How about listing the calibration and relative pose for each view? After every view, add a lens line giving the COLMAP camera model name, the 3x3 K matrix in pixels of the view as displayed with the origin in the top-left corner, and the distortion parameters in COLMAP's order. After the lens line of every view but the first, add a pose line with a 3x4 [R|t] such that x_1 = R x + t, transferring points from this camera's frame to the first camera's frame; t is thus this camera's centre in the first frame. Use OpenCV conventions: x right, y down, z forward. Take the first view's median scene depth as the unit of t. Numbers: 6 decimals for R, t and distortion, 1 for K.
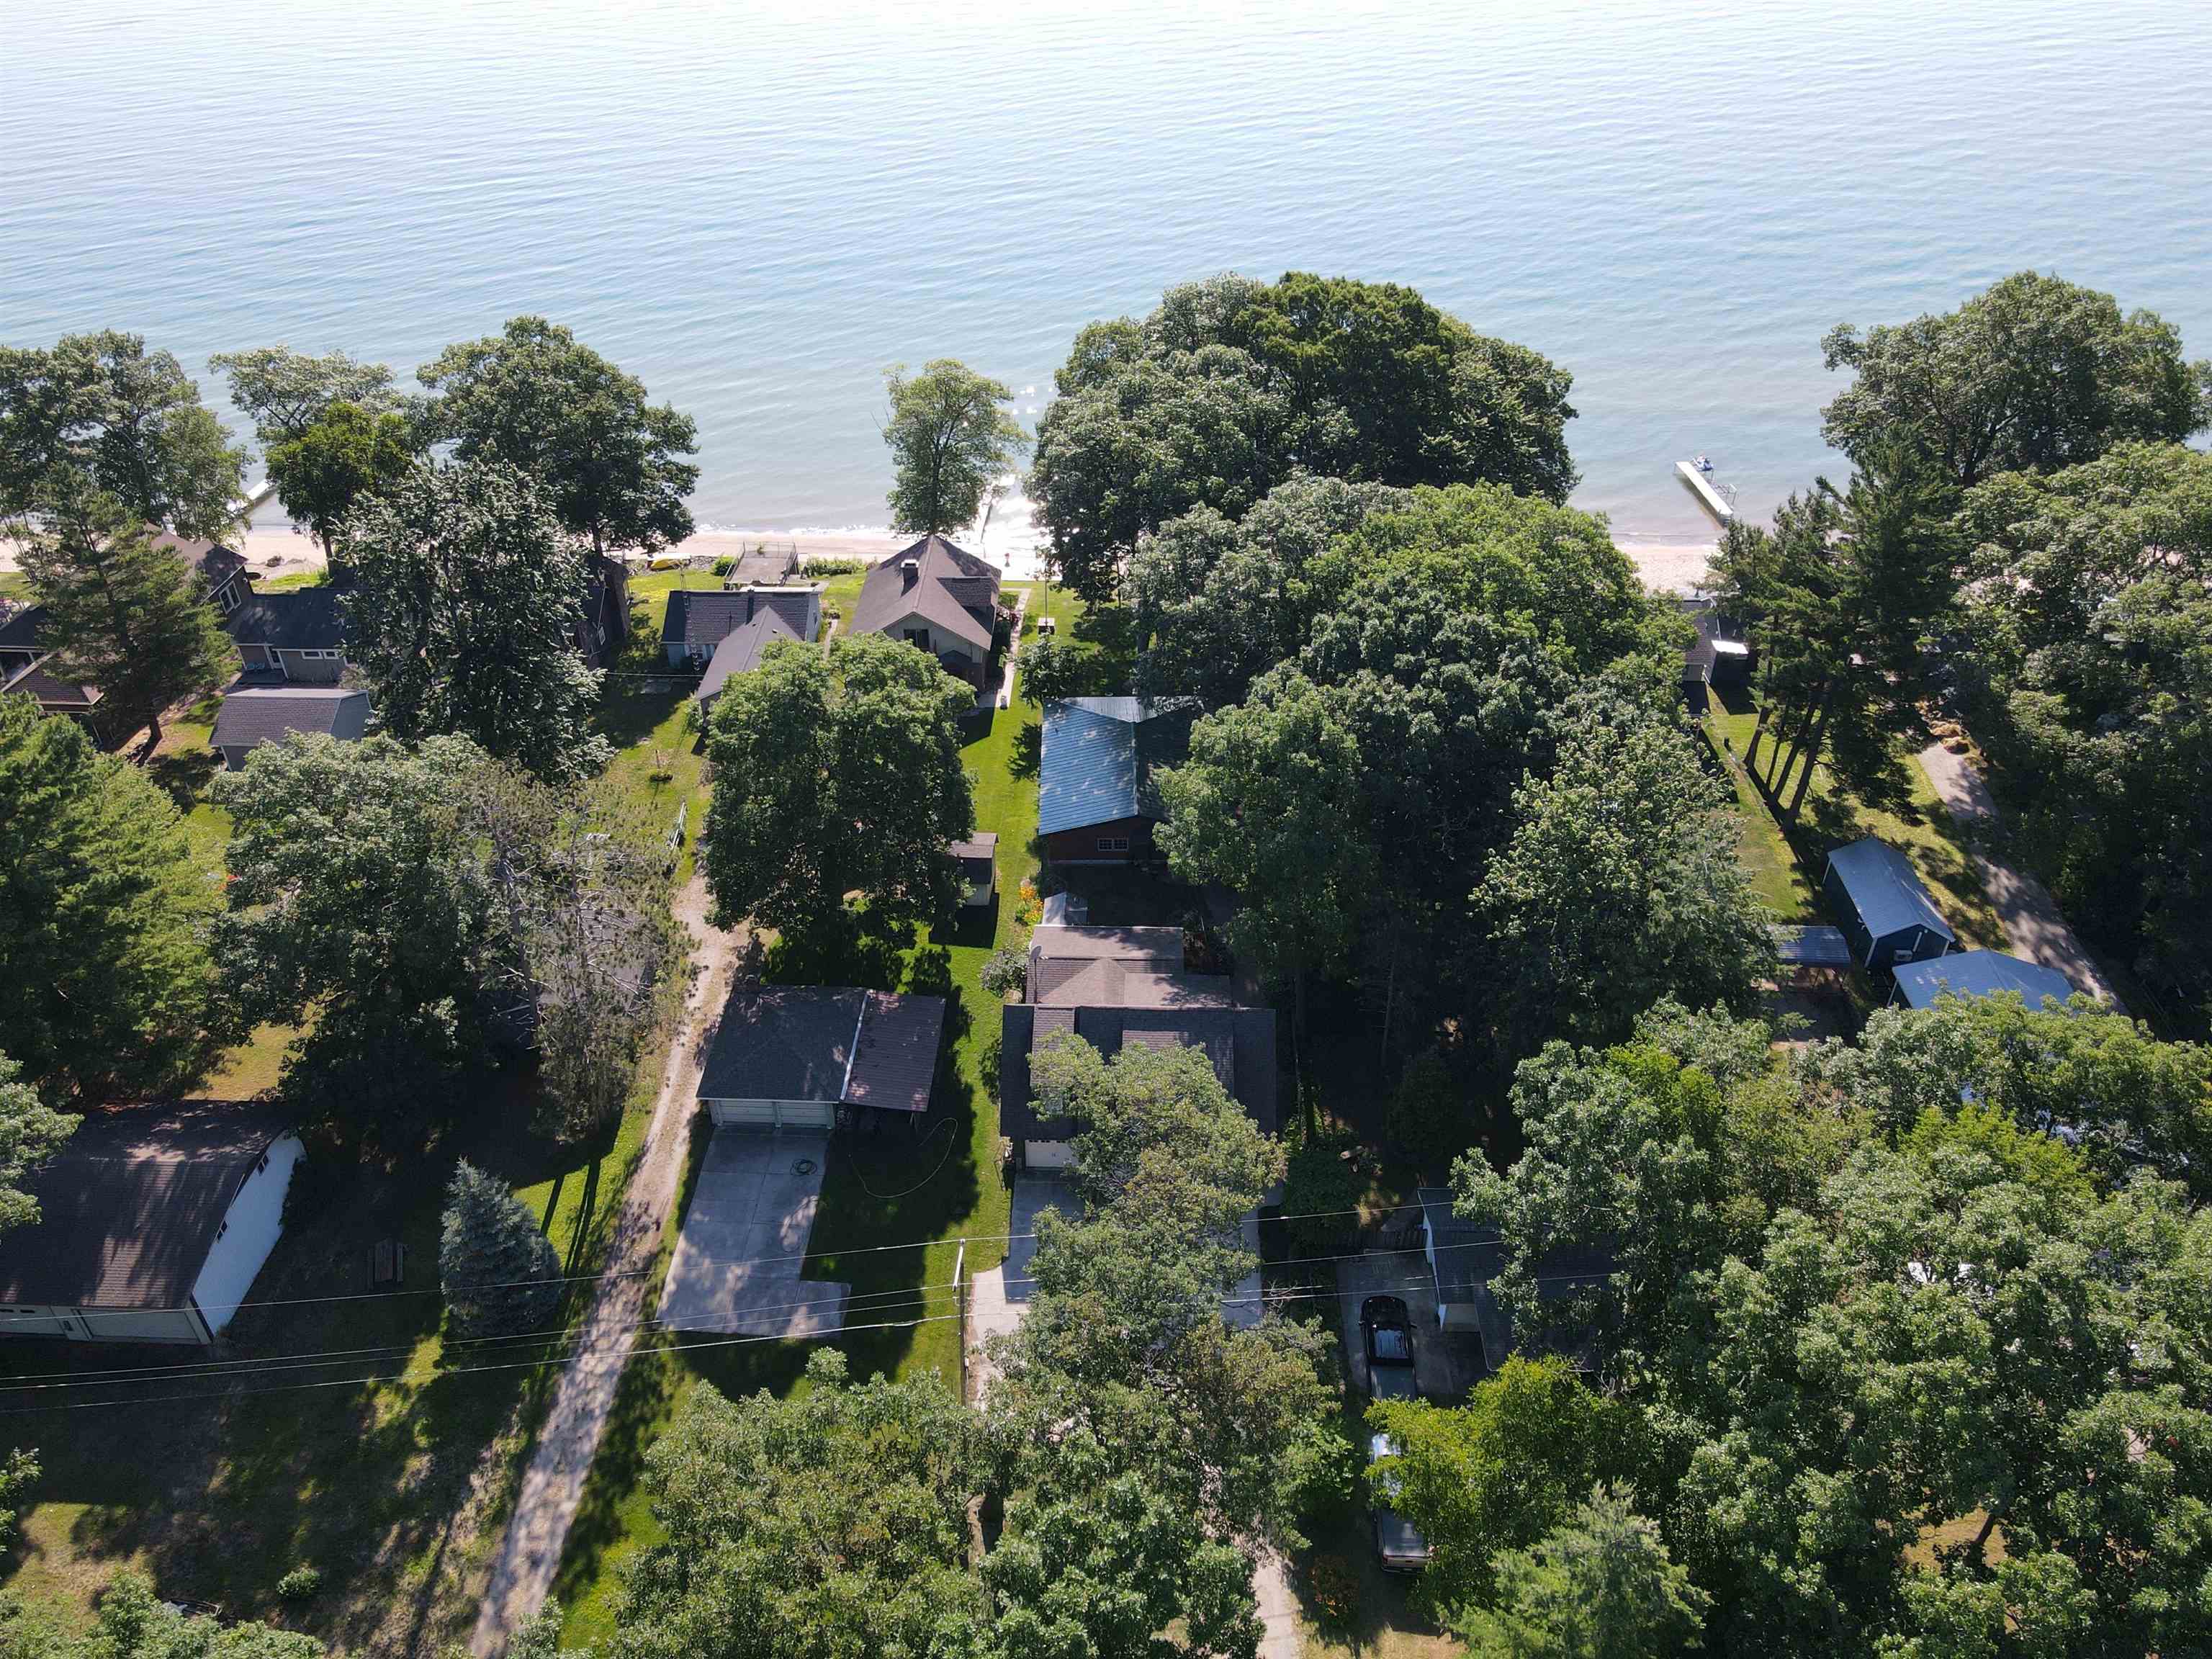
lens RADIAL K [[1657.0, 0, 1105.0], [0, 1657.0, 822.0], [0, 0, 1]] dist [-0.003372, 0.029366]
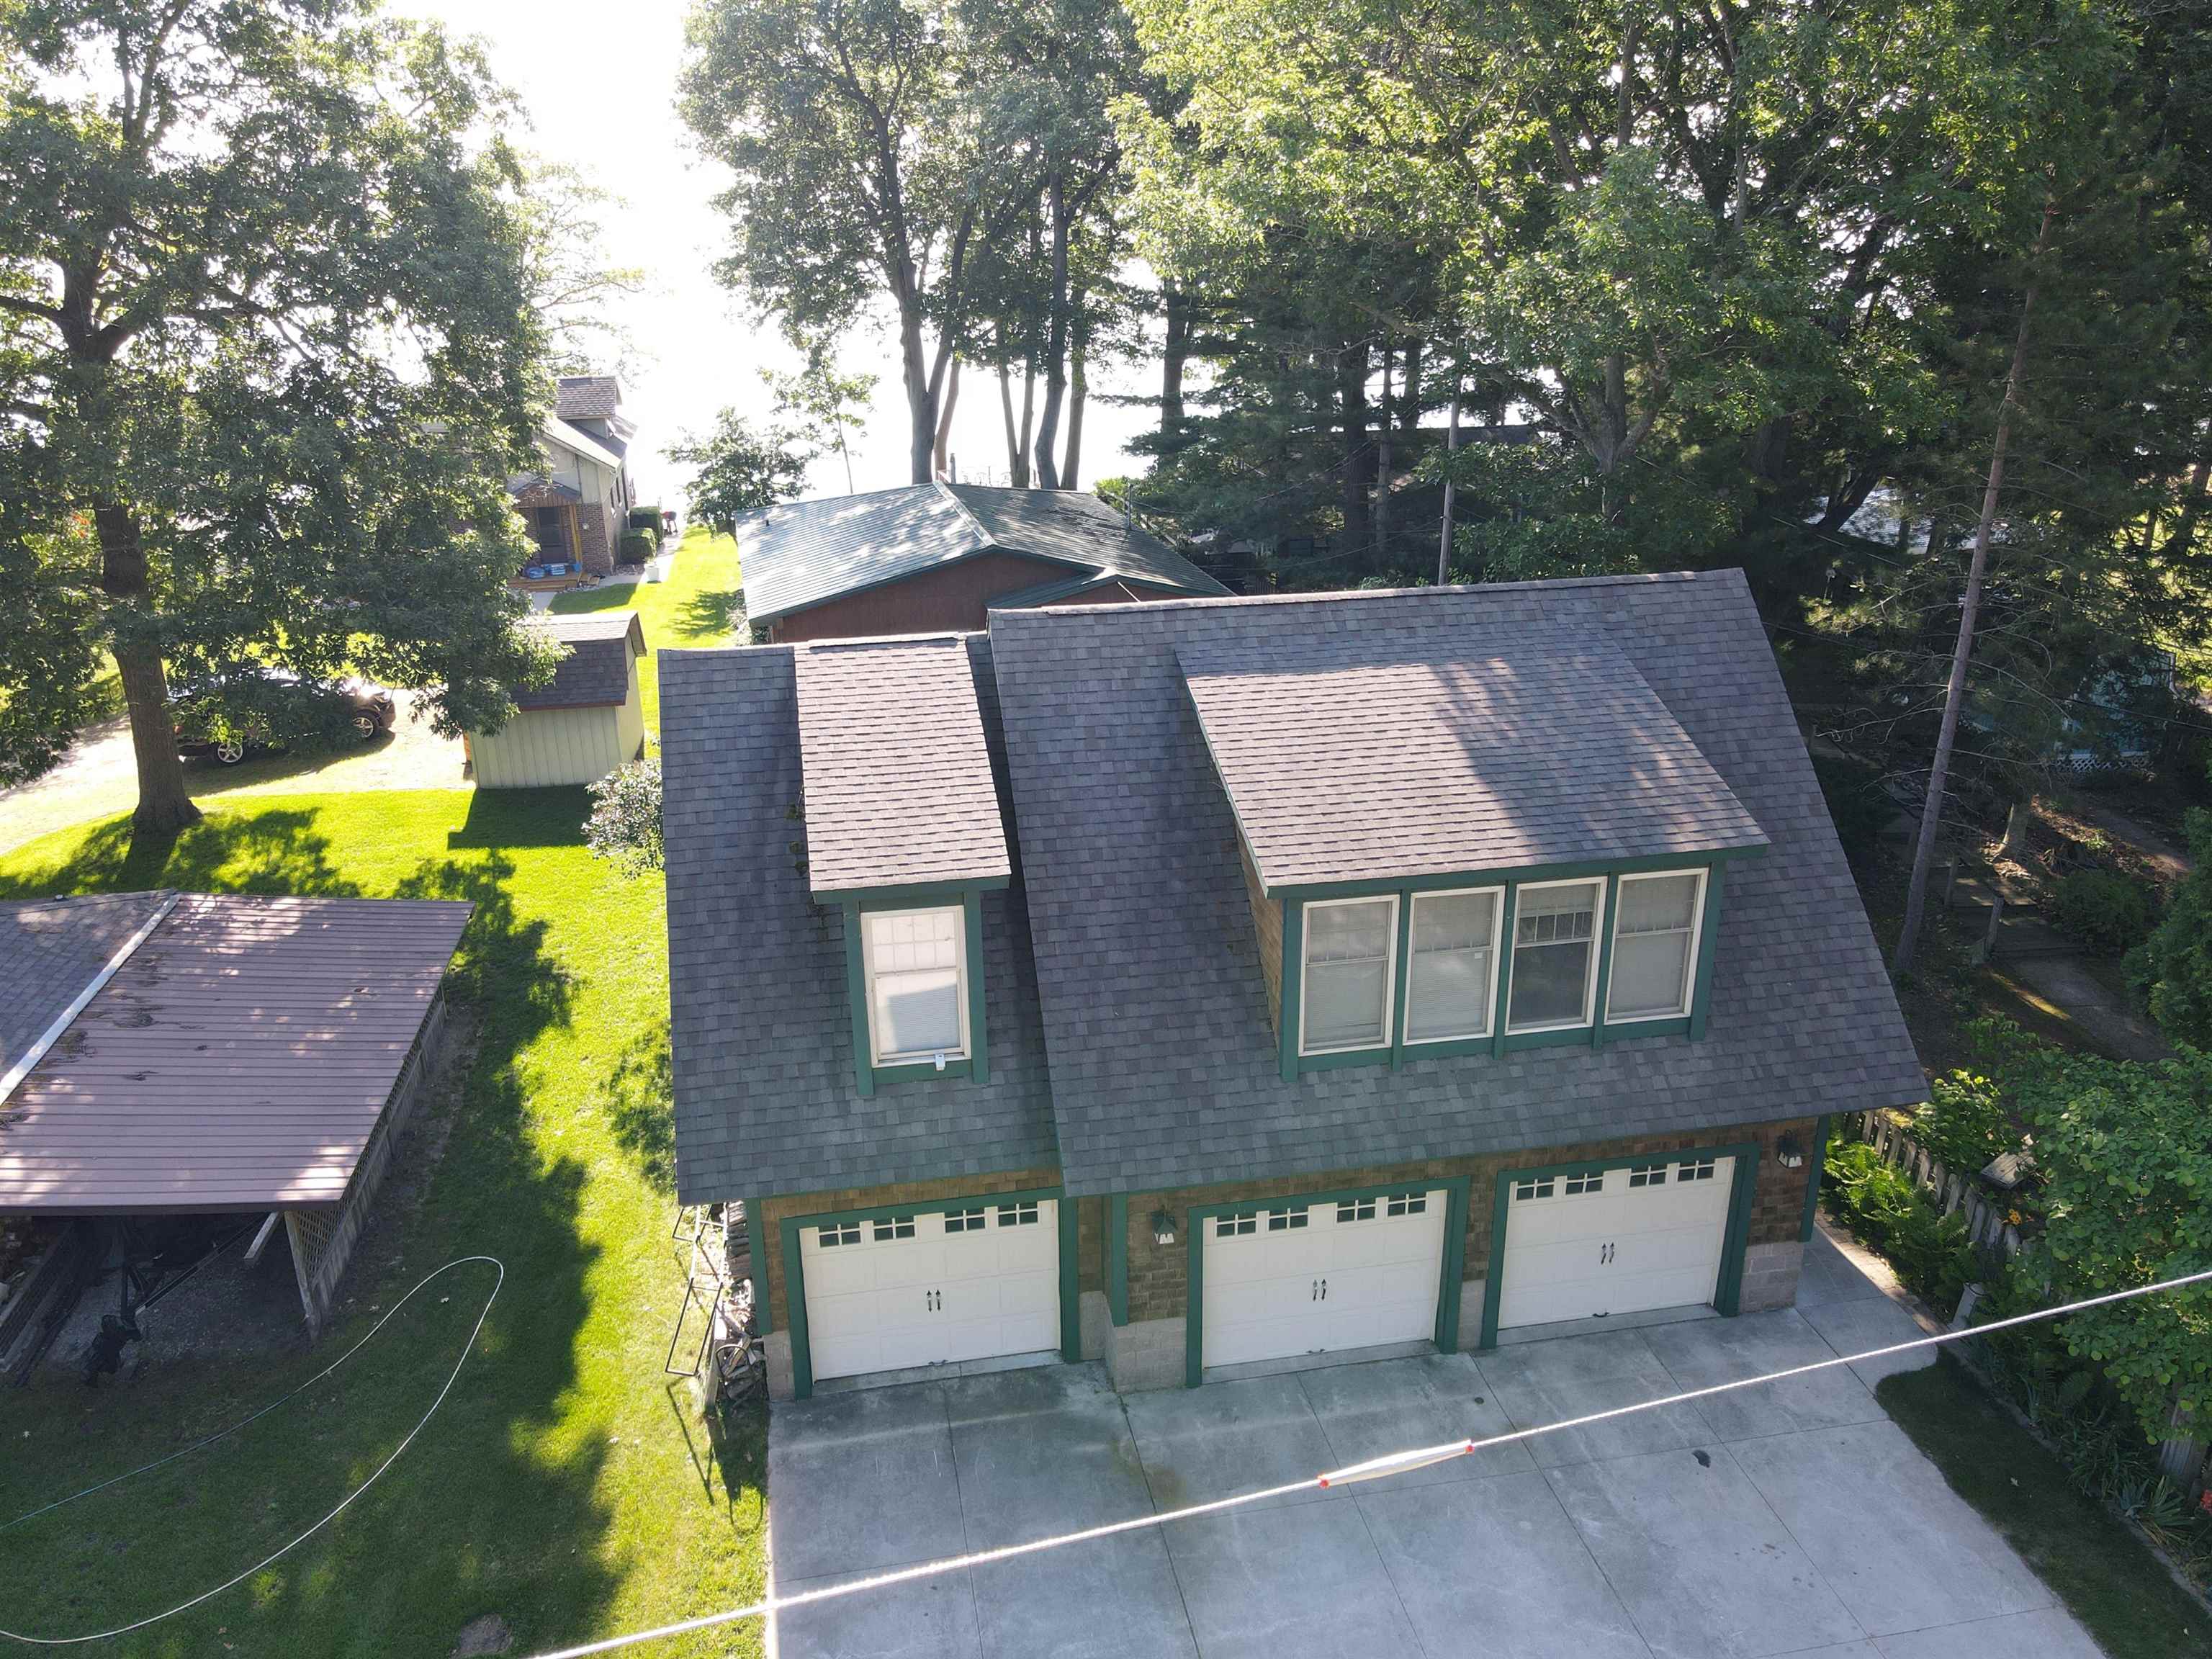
lens RADIAL K [[1657.0, 0, 1098.7], [0, 1657.0, 829.7], [0, 0, 1]] dist [-0.003372, 0.029366]
pose [[0.978074, -0.094026, 0.185822, -0.042111], [0.137509, 0.961689, -0.237160, 0.181448], [-0.156403, 0.257512, 0.953533, 0.710282]]
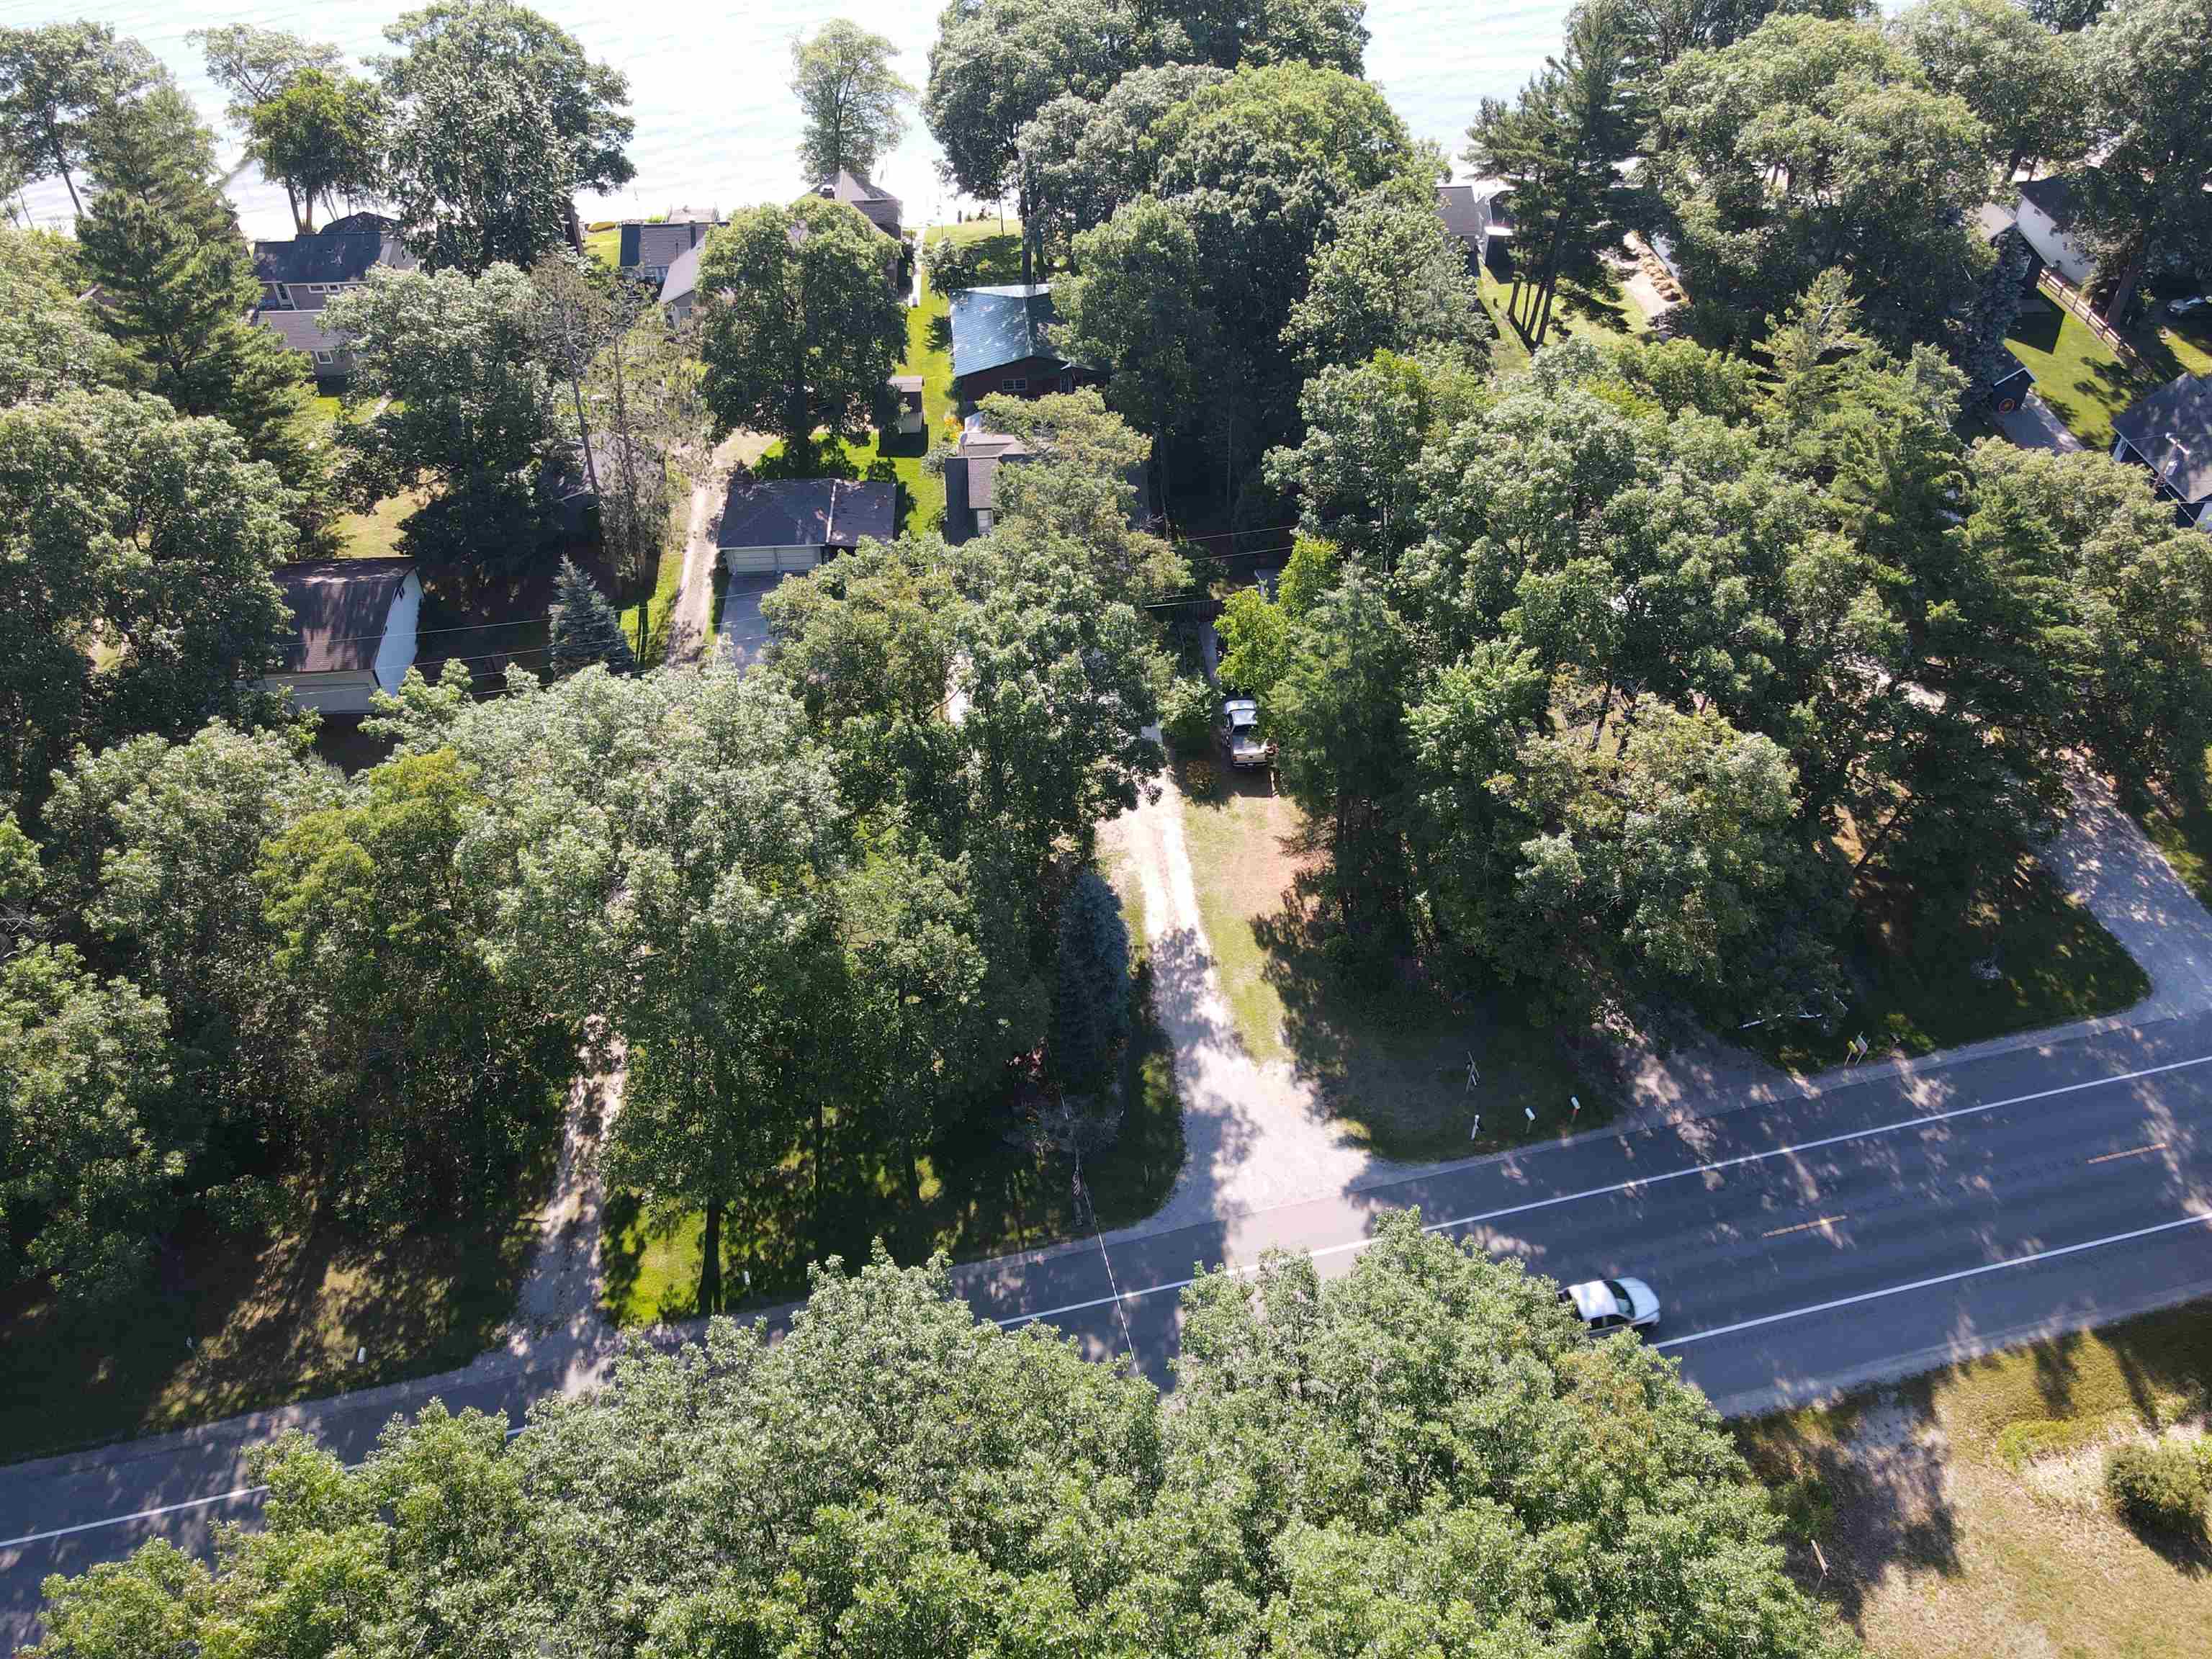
lens RADIAL K [[1657.0, 0, 1110.0], [0, 1657.0, 842.9], [0, 0, 1]] dist [-0.003372, 0.029366]
pose [[0.995560, -0.063733, 0.069266, -0.037282], [0.054907, 0.990936, 0.122599, 0.240780], [-0.076451, -0.118251, 0.990036, -0.347854]]
